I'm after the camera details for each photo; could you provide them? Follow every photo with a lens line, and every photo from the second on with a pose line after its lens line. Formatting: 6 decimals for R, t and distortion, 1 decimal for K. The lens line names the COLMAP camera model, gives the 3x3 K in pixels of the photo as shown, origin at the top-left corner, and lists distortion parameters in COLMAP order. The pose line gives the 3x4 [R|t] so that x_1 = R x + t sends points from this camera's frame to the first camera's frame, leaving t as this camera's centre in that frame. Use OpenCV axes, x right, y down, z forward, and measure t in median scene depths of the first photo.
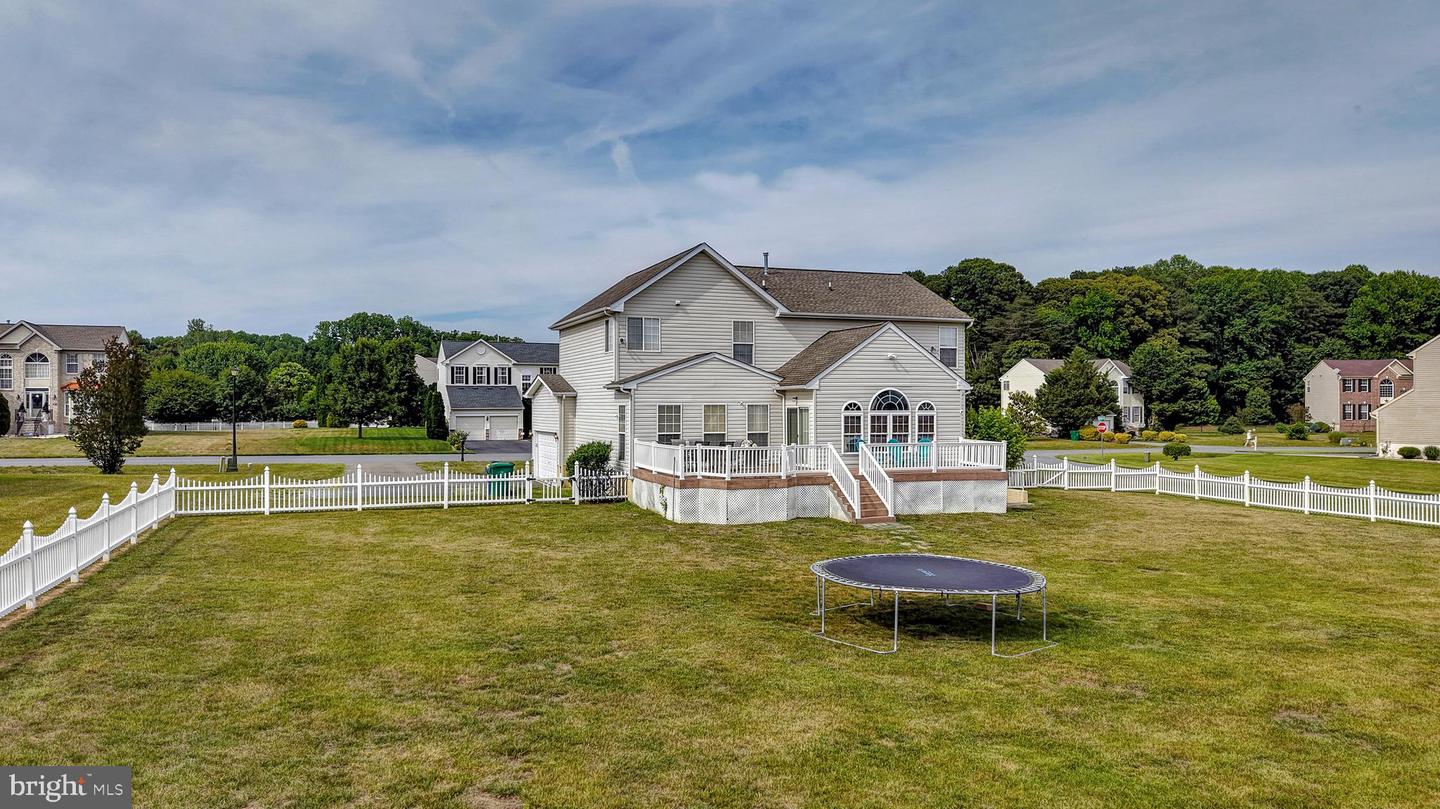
lens RADIAL K [[995.2, 0, 720.0], [0, 995.2, 404.5], [0, 0, 1]] dist [0.045263, -0.007645]
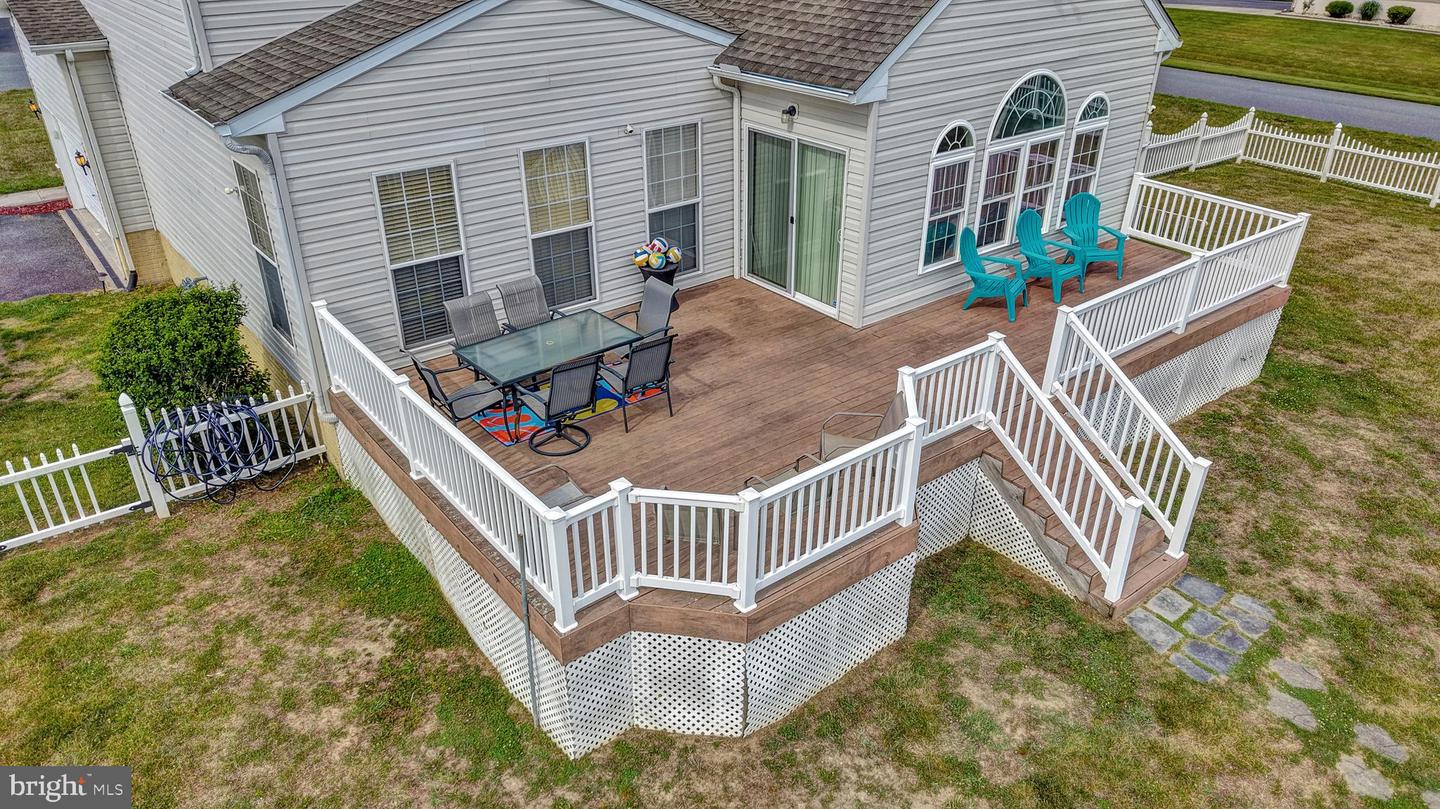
lens RADIAL K [[965.7, 0, 714.2], [0, 965.7, 415.4], [0, 0, 1]] dist [0.008883, 0.000798]
pose [[0.956499, -0.137127, 0.257498, -0.049012], [-0.005306, 0.874321, 0.485319, -0.076347], [-0.291687, -0.465573, 0.835560, 0.682923]]
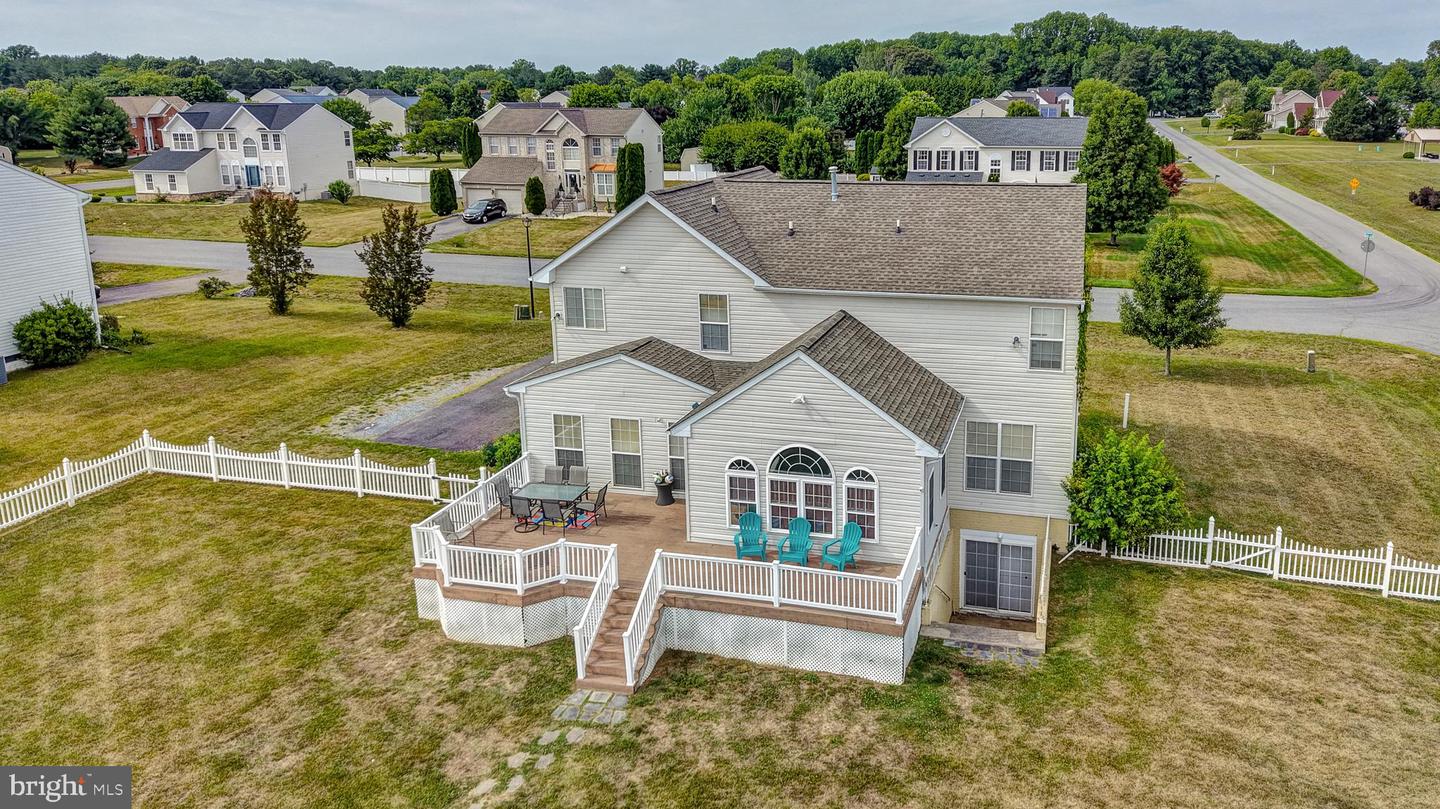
lens RADIAL K [[1025.0, 0, 858.0], [0, 1025.0, 292.5], [0, 0, 1]] dist [0.054650, -0.003188]
pose [[0.822533, 0.114980, -0.556973, 0.577072], [0.000891, 0.979088, 0.203436, -0.257611], [0.568717, -0.167830, 0.805229, 0.480587]]
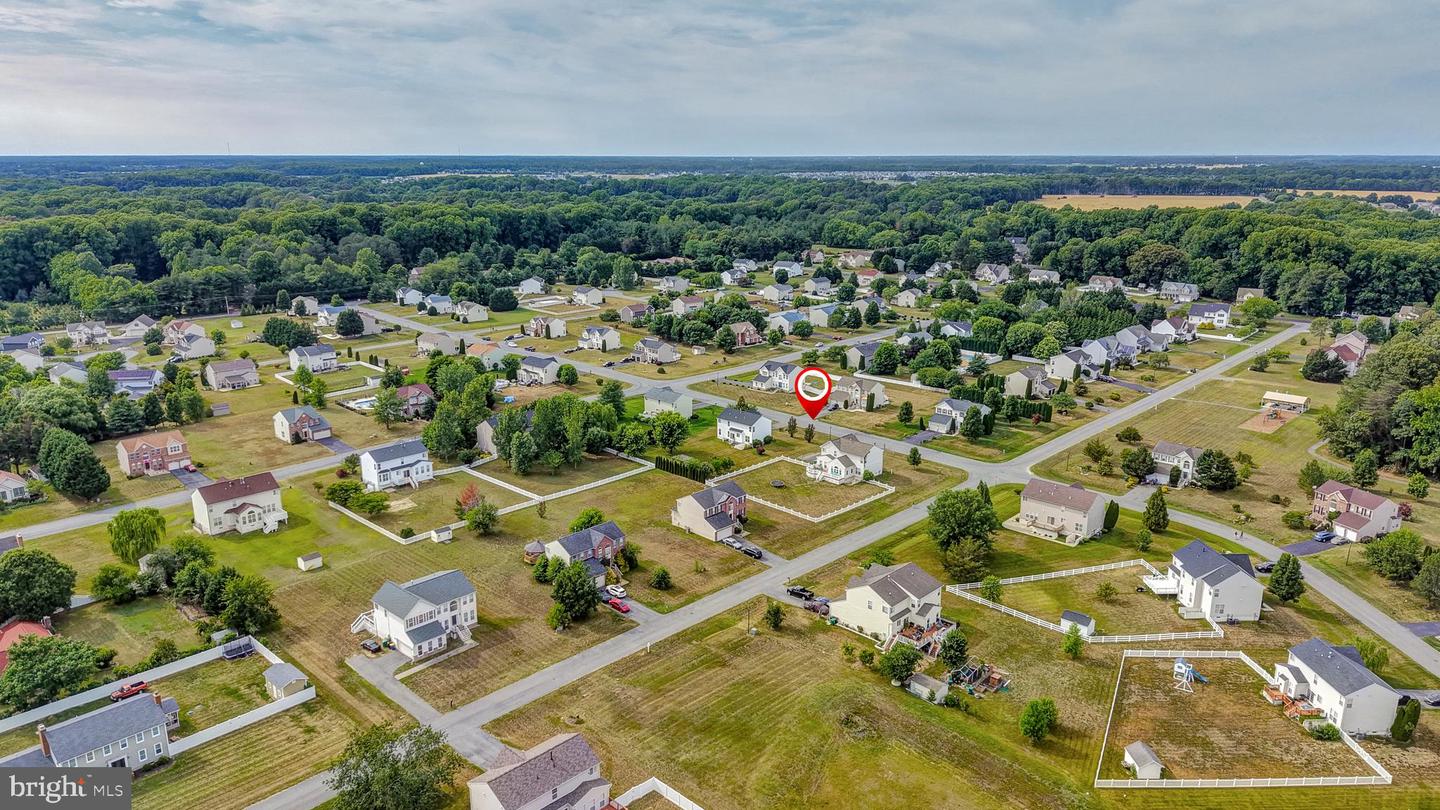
lens RADIAL K [[995.2, 0, 720.0], [0, 995.2, 405.0], [0, 0, 1]] dist [0.045263, -0.007645]
pose [[0.420984, 0.225685, -0.878544, 6.720042], [0.005495, 0.967901, 0.251272, -2.513331], [0.907052, -0.110609, 0.406230, -3.061148]]
